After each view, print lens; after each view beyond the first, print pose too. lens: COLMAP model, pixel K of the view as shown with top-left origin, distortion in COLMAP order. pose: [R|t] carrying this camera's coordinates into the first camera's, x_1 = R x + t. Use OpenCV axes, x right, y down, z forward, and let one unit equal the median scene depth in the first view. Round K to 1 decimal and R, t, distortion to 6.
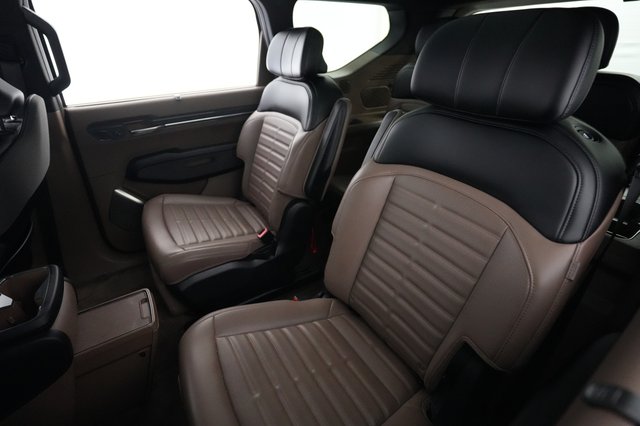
lens RADIAL K [[304.0, 0, 320.0], [0, 304.0, 213.0], [0, 0, 1]] dist [0.085960, -0.000004]
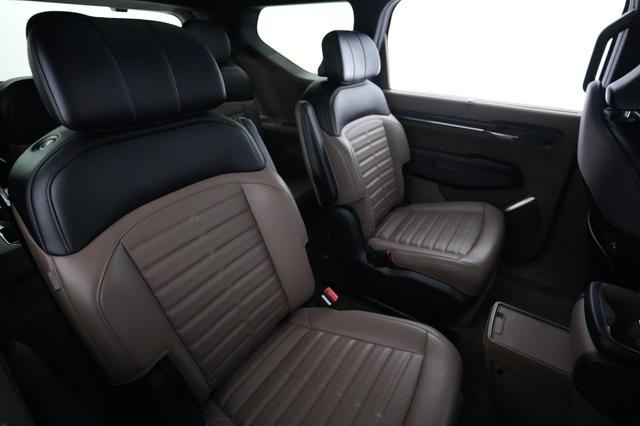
lens RADIAL K [[304.0, 0, 320.0], [0, 304.0, 213.0], [0, 0, 1]] dist [0.085960, -0.000004]
pose [[-0.395527, -0.468498, 0.789980, -0.678819], [0.462104, 0.641813, 0.611993, -0.558852], [-0.793737, 0.607113, -0.037360, 0.896745]]
